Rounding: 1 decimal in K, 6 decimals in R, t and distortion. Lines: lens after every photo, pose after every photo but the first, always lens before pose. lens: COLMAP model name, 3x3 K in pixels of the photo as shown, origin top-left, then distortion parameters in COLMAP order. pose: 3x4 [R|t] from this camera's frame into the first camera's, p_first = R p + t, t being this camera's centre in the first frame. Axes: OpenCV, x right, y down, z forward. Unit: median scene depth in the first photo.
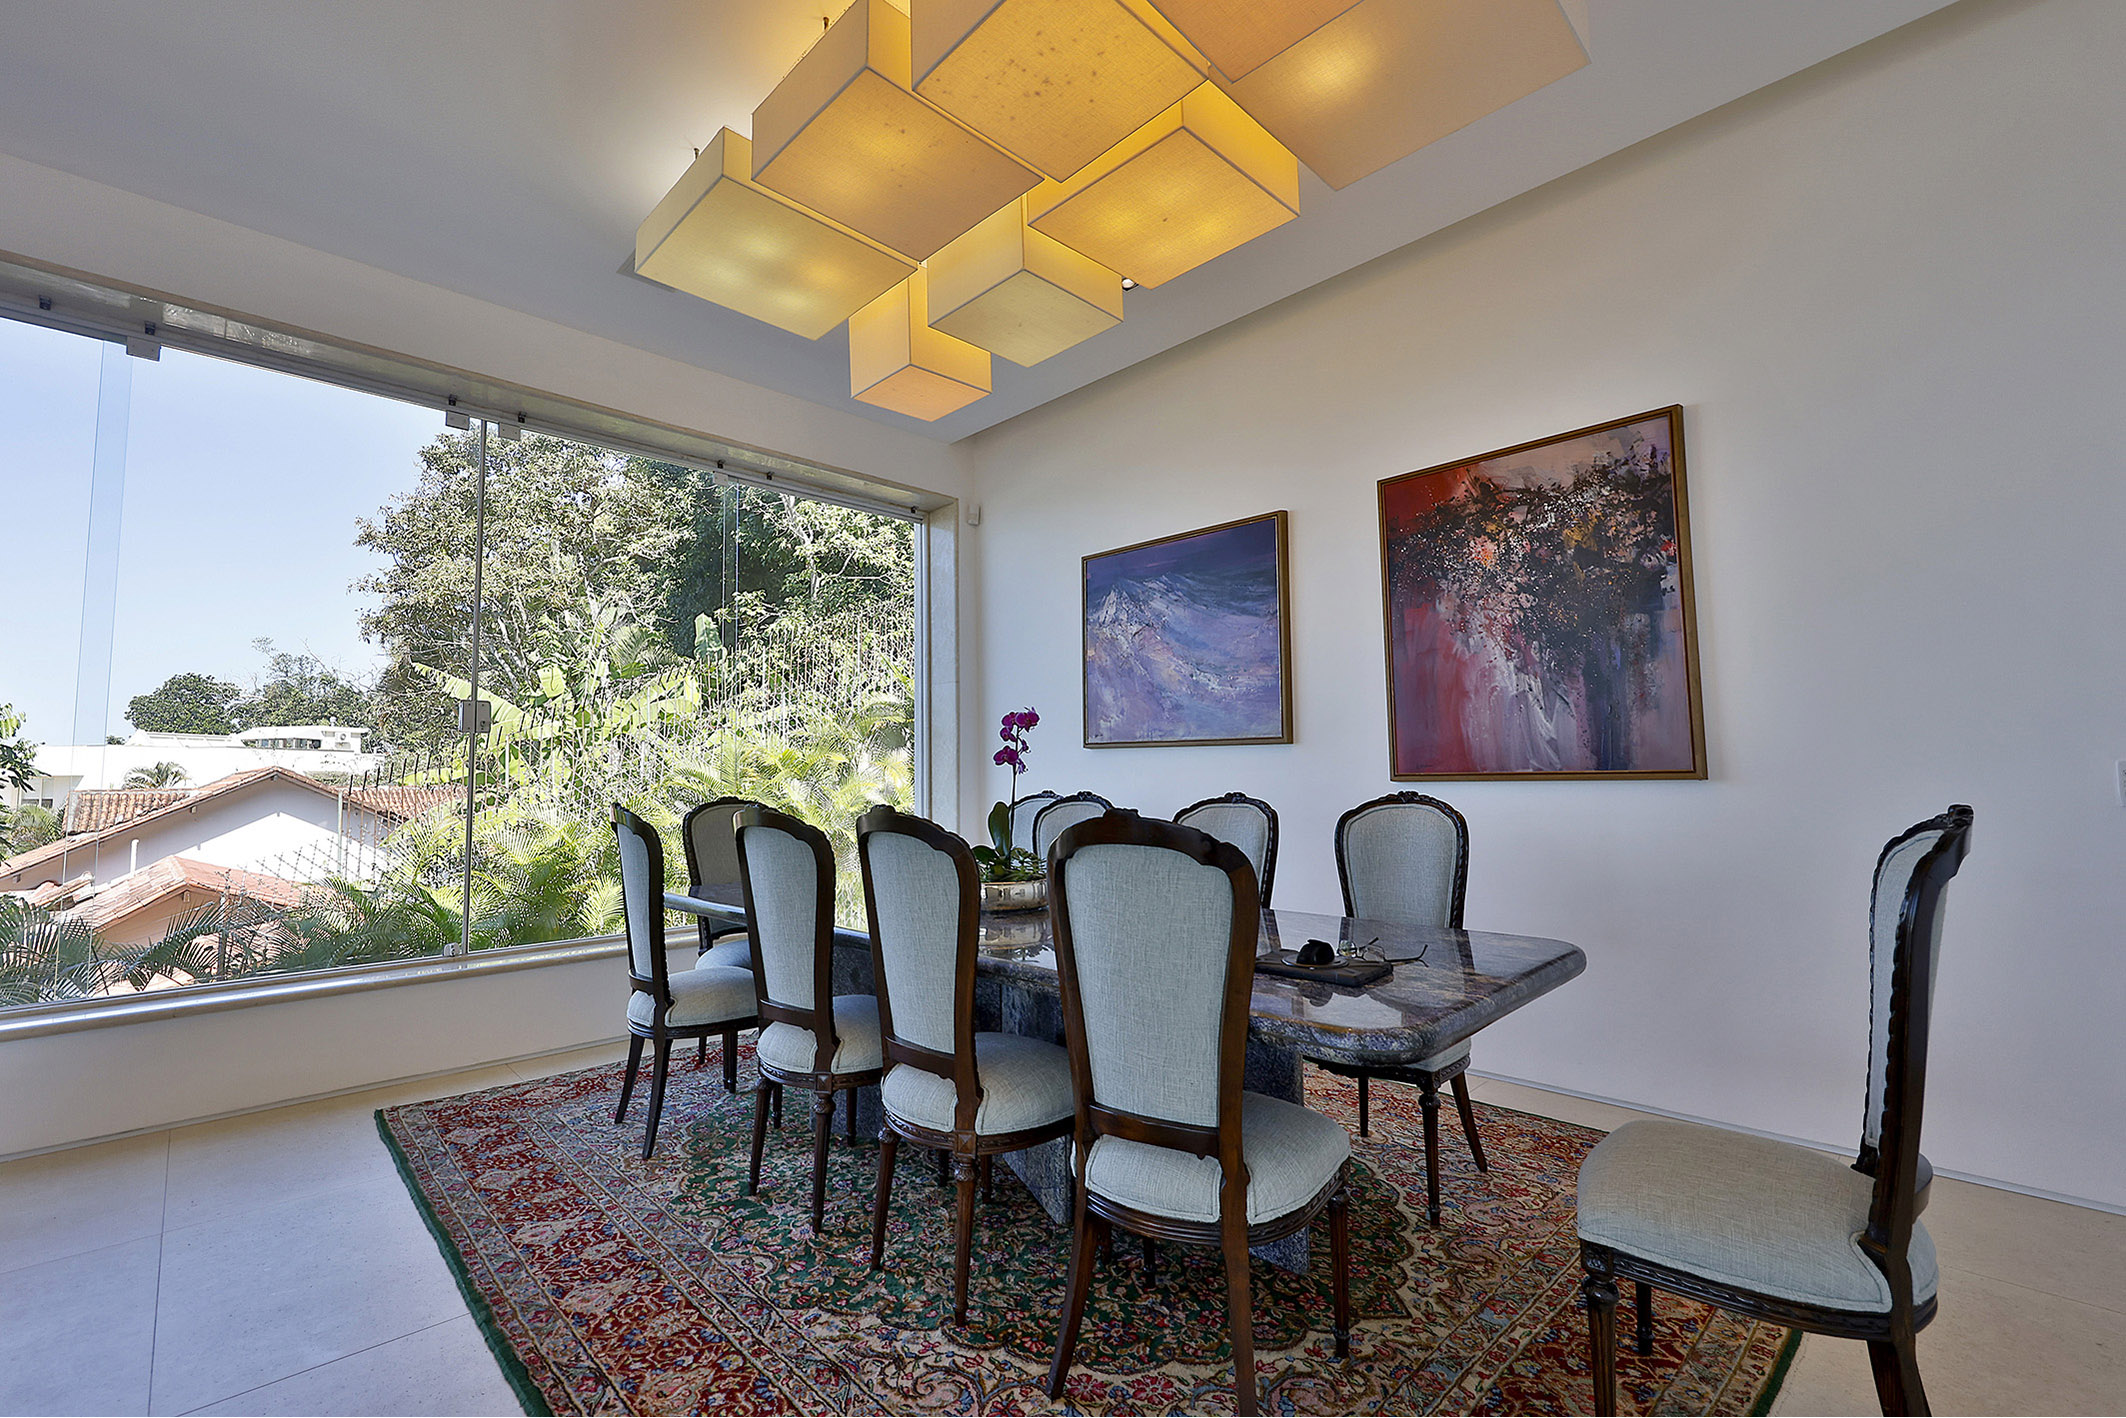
lens RADIAL K [[899.2, 0, 1058.0], [0, 899.2, 708.2], [0, 0, 1]] dist [-0.002294, 0.000072]
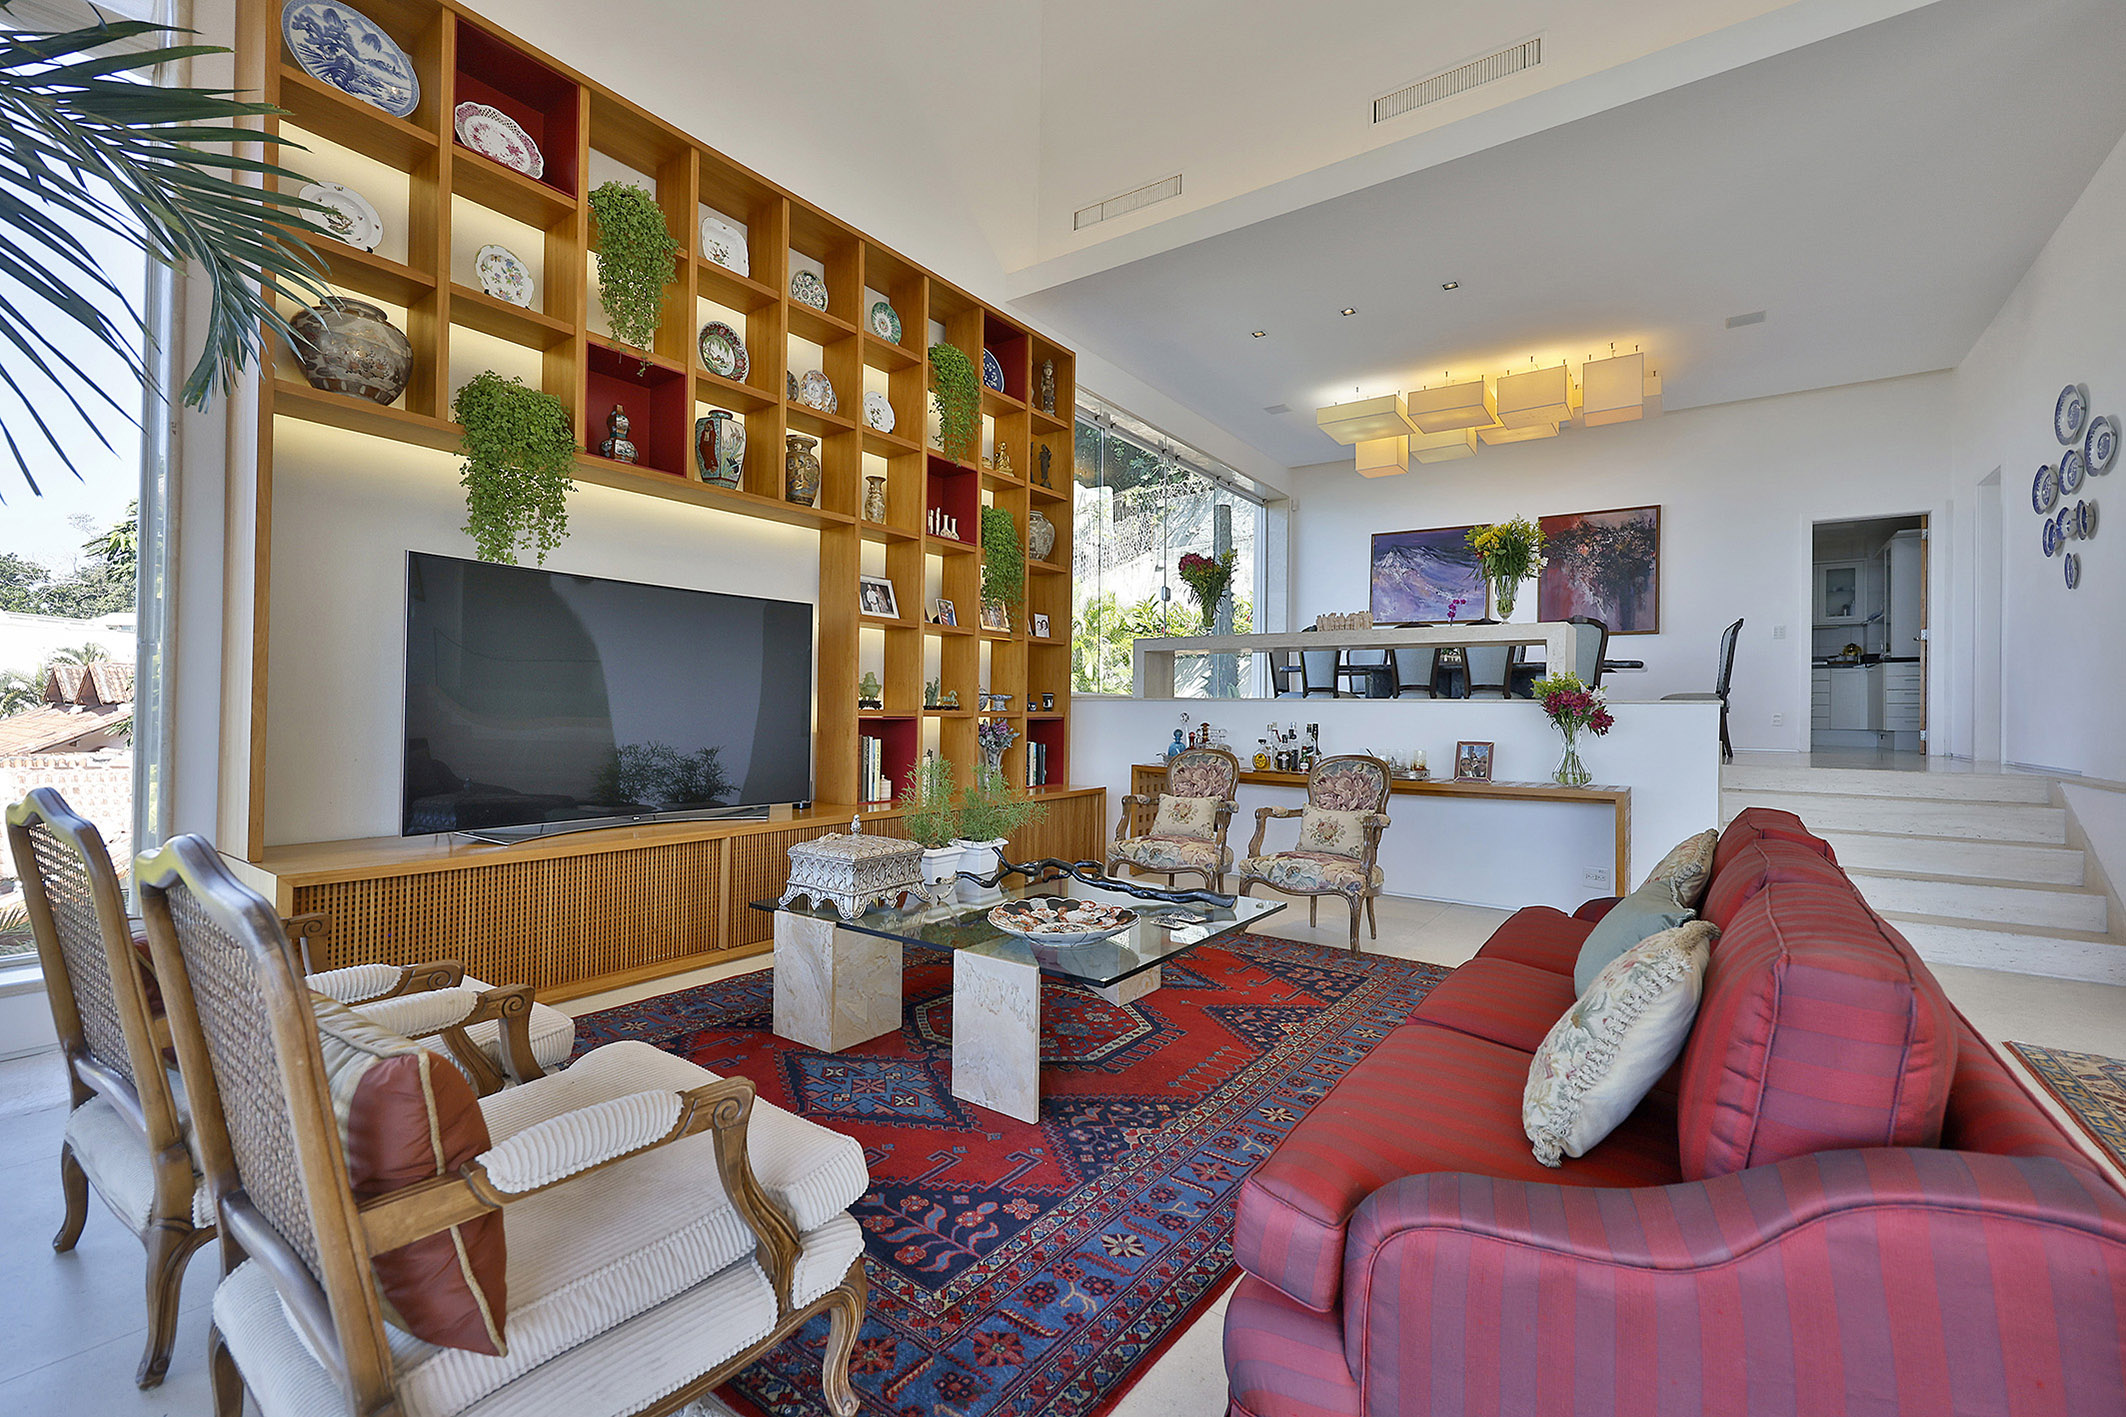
lens RADIAL K [[899.2, 0, 1054.3], [0, 899.2, 698.7], [0, 0, 1]] dist [-0.002294, 0.000072]
pose [[0.985003, 0.030383, 0.169840, -1.484538], [-0.041937, 0.997012, 0.064865, 0.155843], [-0.167362, -0.071015, 0.983335, -1.361321]]
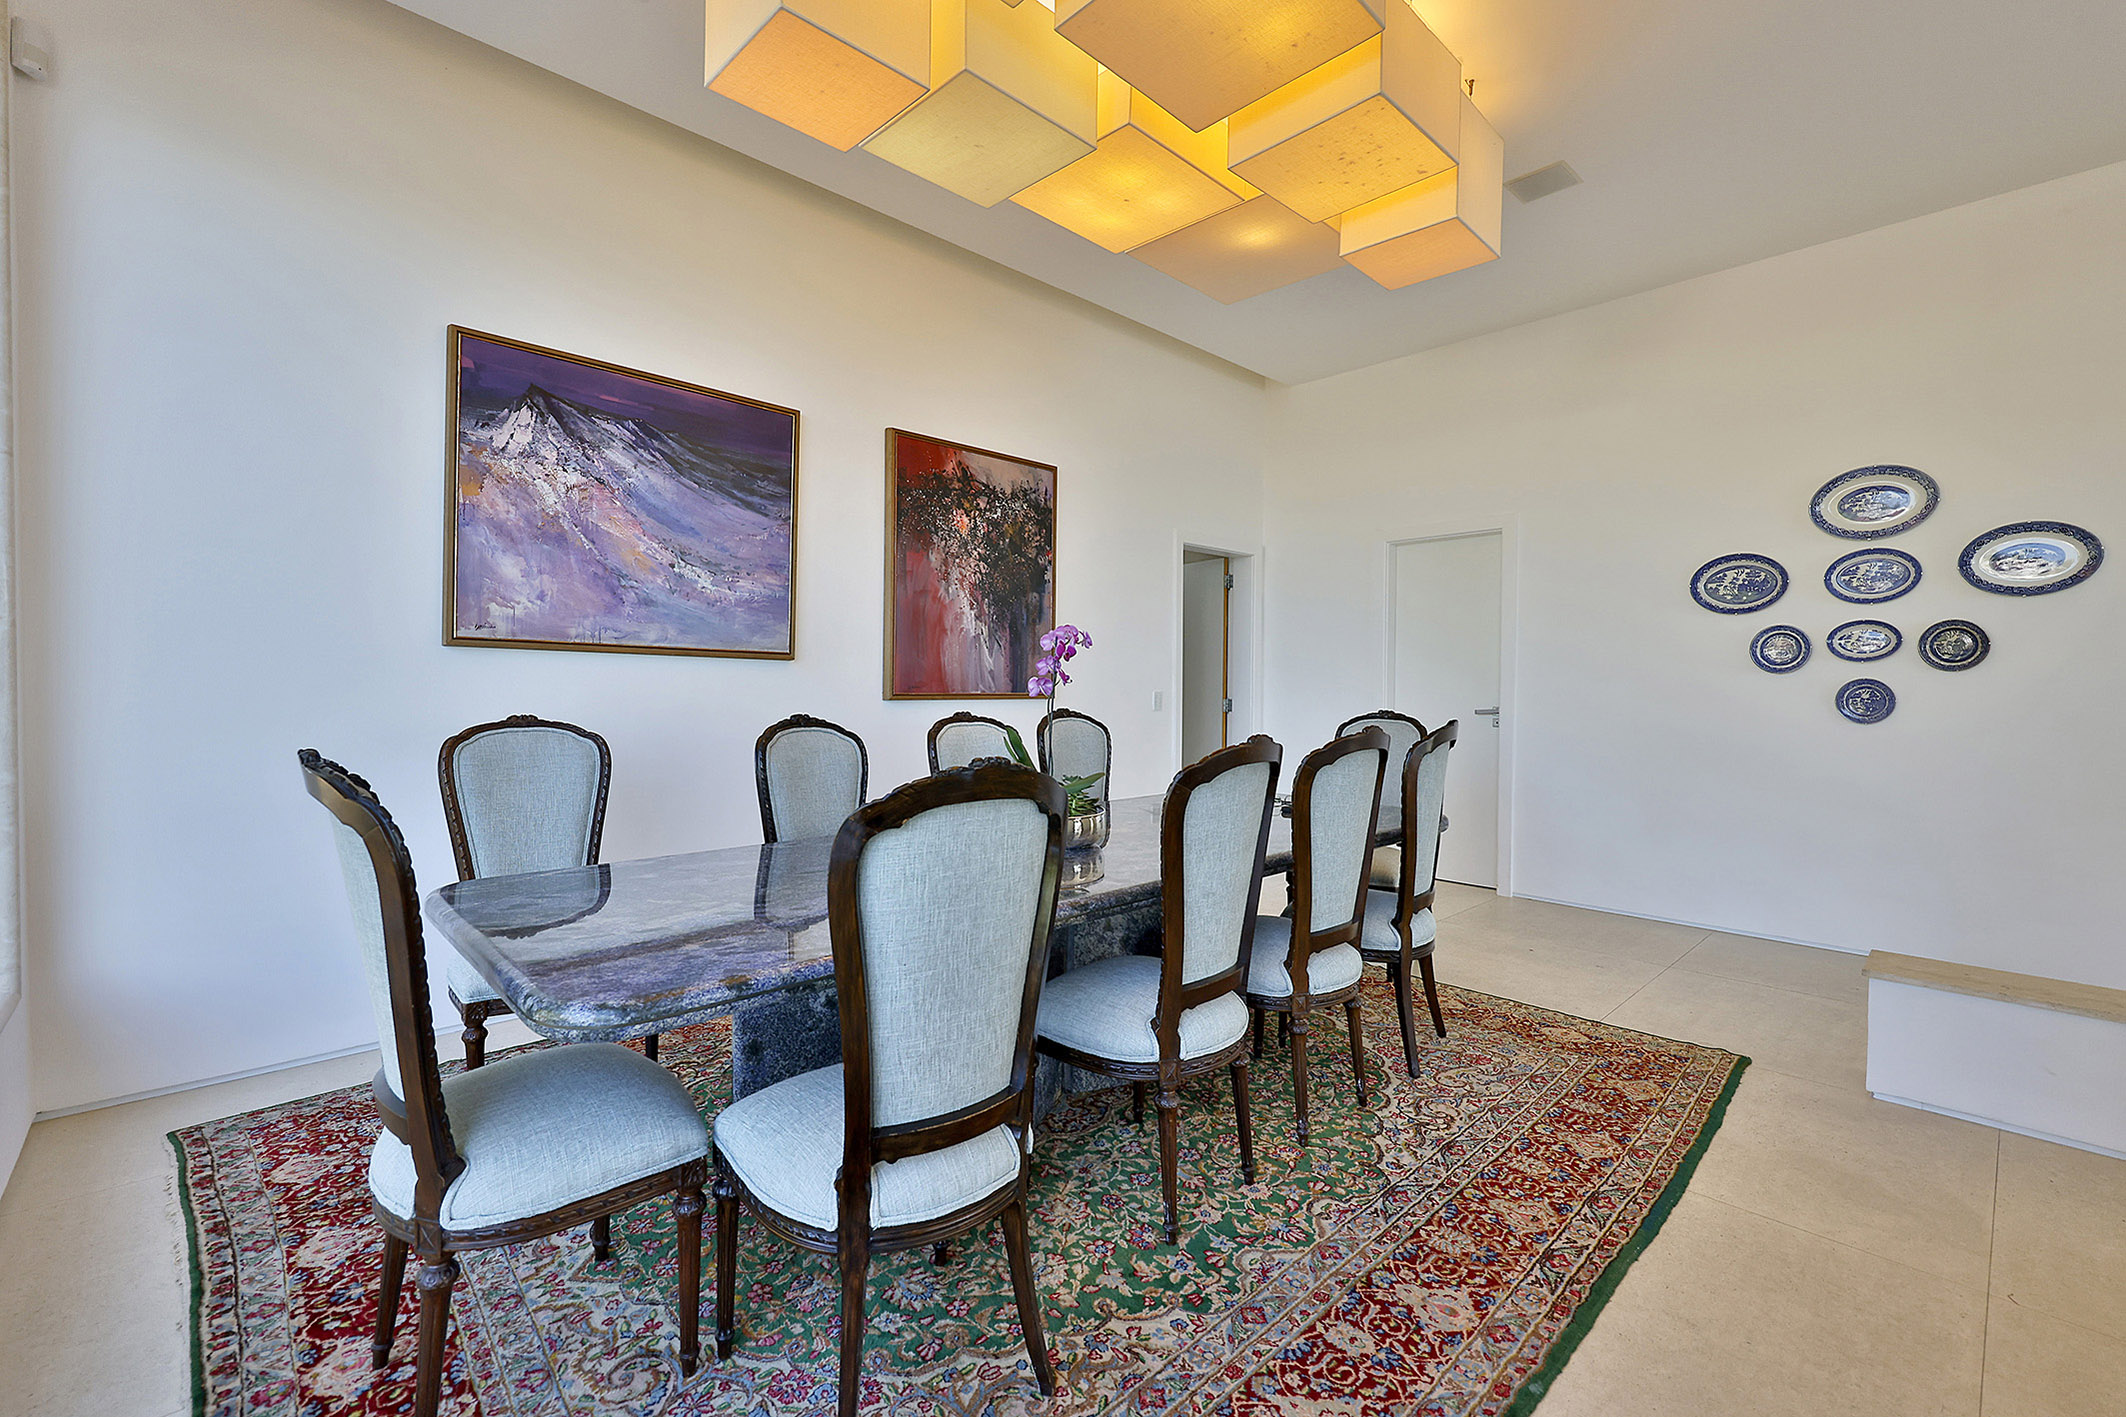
lens RADIAL K [[899.2, 0, 1060.7], [0, 899.2, 692.6], [0, 0, 1]] dist [-0.002294, 0.000072]
pose [[0.015821, 0.006579, 0.999853, -0.800471], [-0.084076, 0.996446, -0.005227, 0.063103], [-0.996334, -0.083981, 0.016318, 0.810271]]
